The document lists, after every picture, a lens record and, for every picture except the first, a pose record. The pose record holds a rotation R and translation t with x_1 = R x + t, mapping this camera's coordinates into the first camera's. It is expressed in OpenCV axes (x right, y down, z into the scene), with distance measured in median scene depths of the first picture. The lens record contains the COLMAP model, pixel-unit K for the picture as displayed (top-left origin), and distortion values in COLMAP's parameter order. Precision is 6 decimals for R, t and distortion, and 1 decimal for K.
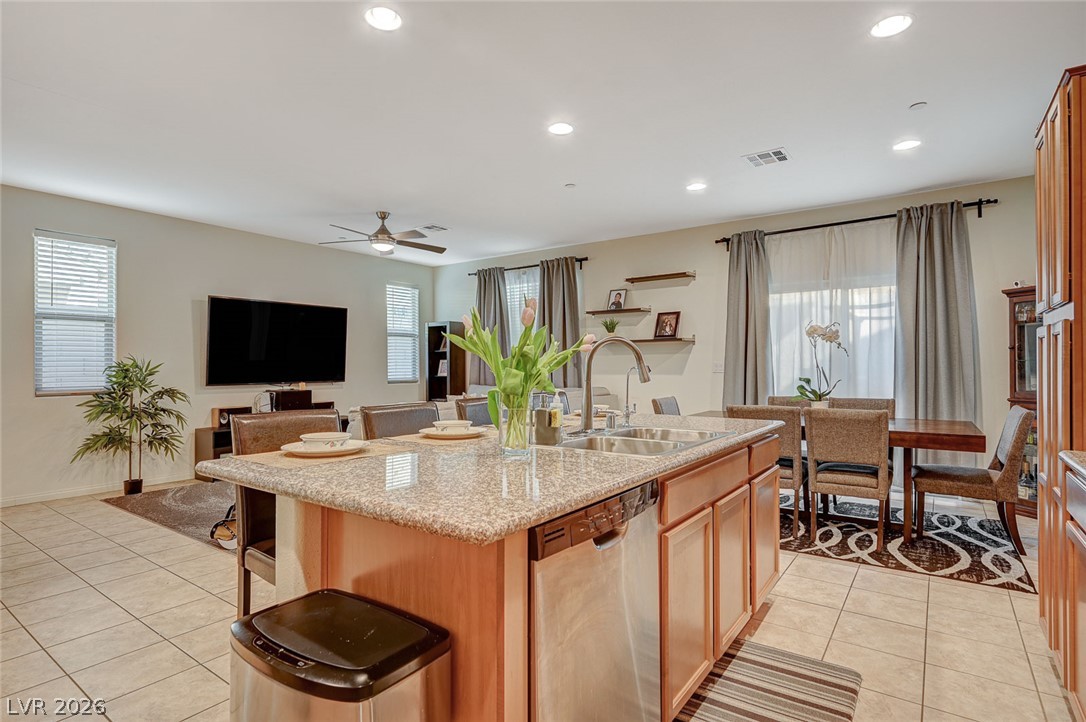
lens RADIAL K [[550.1, 0, 545.9], [0, 550.1, 363.0], [0, 0, 1]] dist [-0.002412, -0.000264]
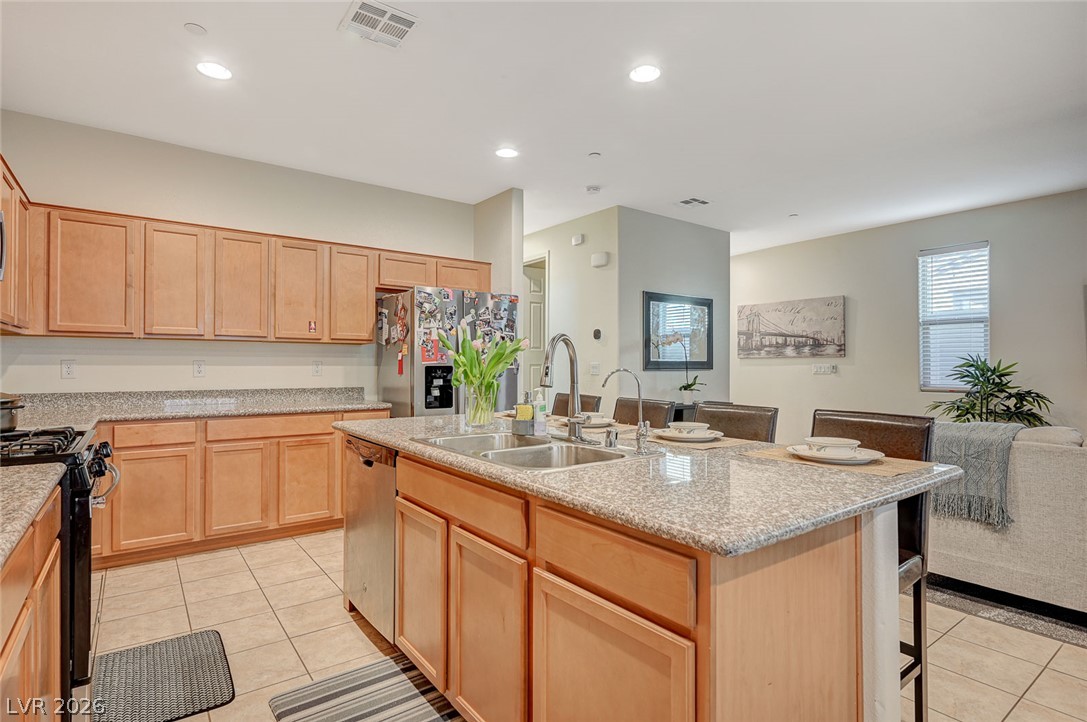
lens RADIAL K [[550.6, 0, 546.4], [0, 550.6, 363.0], [0, 0, 1]] dist [-0.002412, -0.000264]
pose [[-0.297454, -0.002005, -0.954734, 0.408071], [0.003034, 0.999991, -0.003045, 0.000958], [0.954731, -0.003803, -0.297445, 0.522961]]
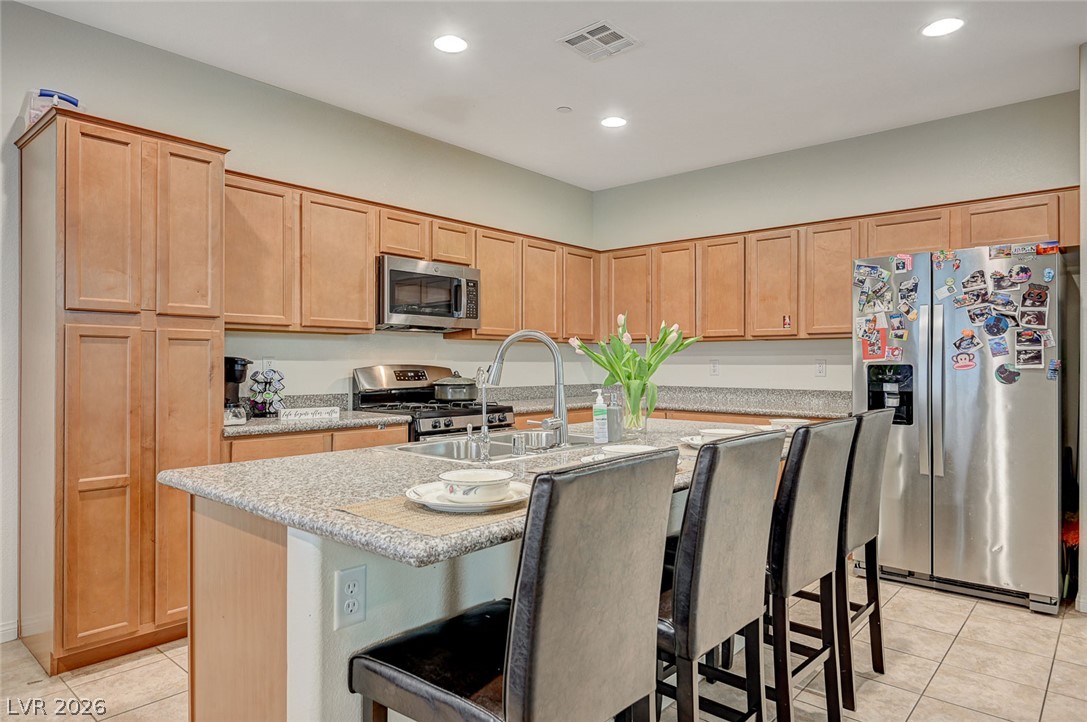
lens RADIAL K [[664.5, 0, 548.3], [0, 664.5, 361.6], [0, 0, 1]] dist [-0.002074, -0.001792]
pose [[-0.996231, 0.002689, 0.086696, 0.002338], [0.001997, 0.999965, -0.008068, 0.003716], [-0.086715, -0.007864, -0.996202, 0.843719]]
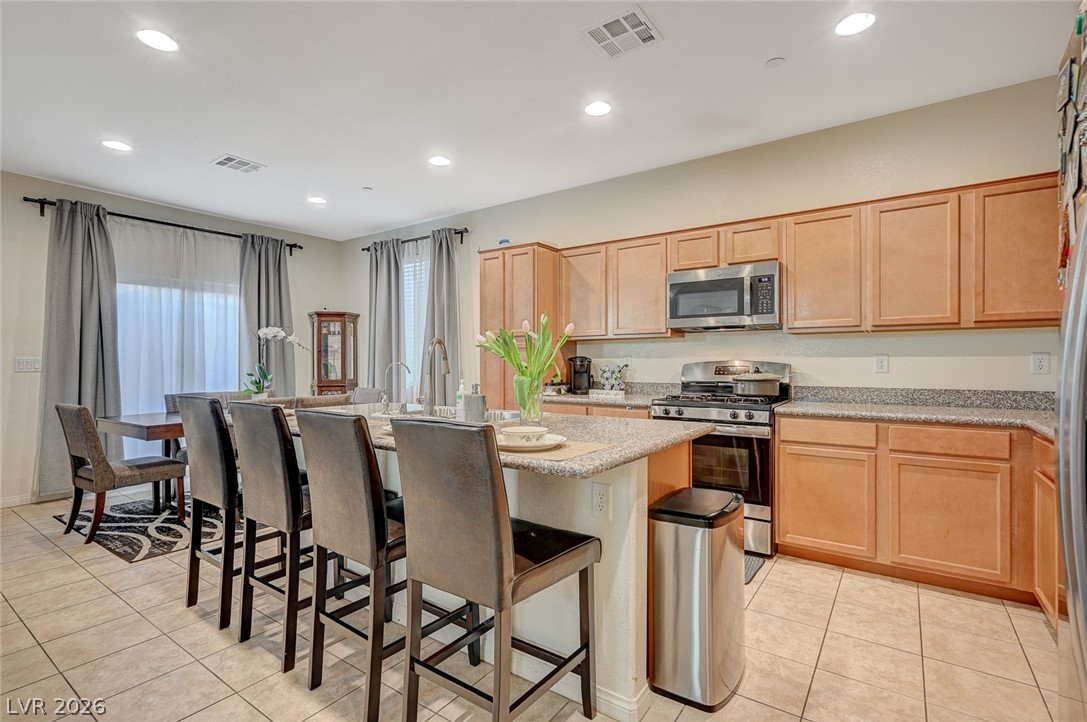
lens RADIAL K [[510.5, 0, 544.8], [0, 510.5, 362.7], [0, 0, 1]] dist [-0.001659, -0.000597]
pose [[-0.009568, 0.000250, 0.999954, -0.442450], [-0.001505, 0.999999, -0.000264, 0.003941], [-0.999953, -0.001508, -0.009568, 0.325250]]
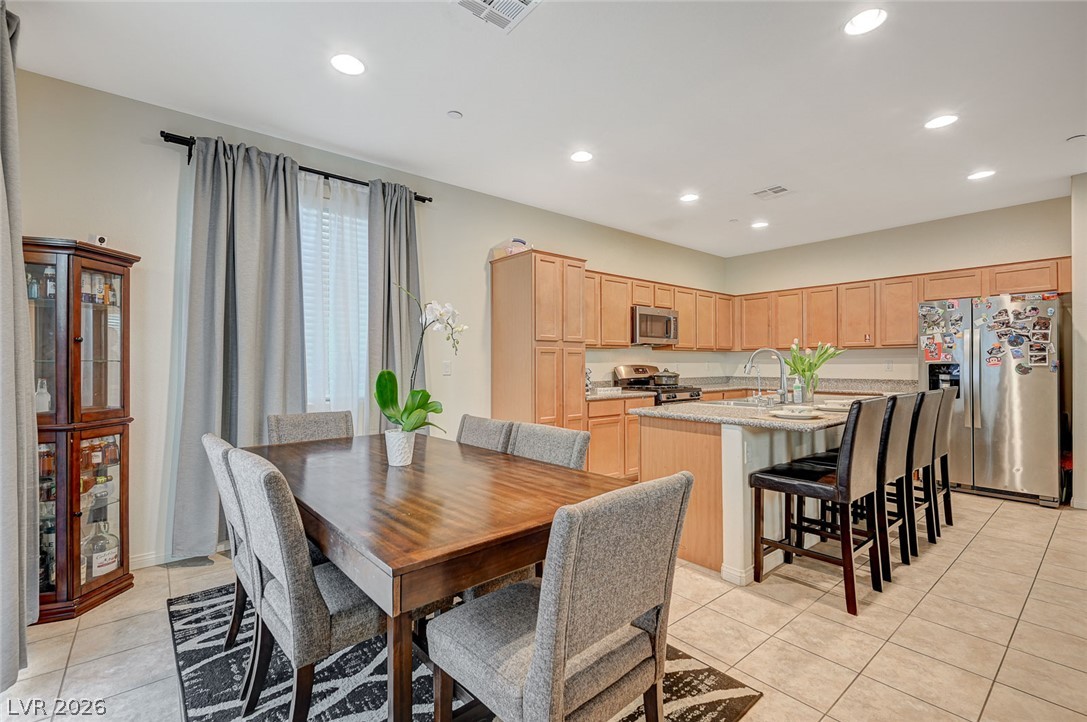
lens RADIAL K [[482.9, 0, 544.6], [0, 482.9, 361.8], [0, 0, 1]] dist [0.000601, -0.000055]
pose [[-0.969618, 0.007884, 0.244496, 0.181950], [0.005493, 0.999930, -0.010458, 0.003783], [-0.244561, -0.008798, -0.969594, 1.125665]]
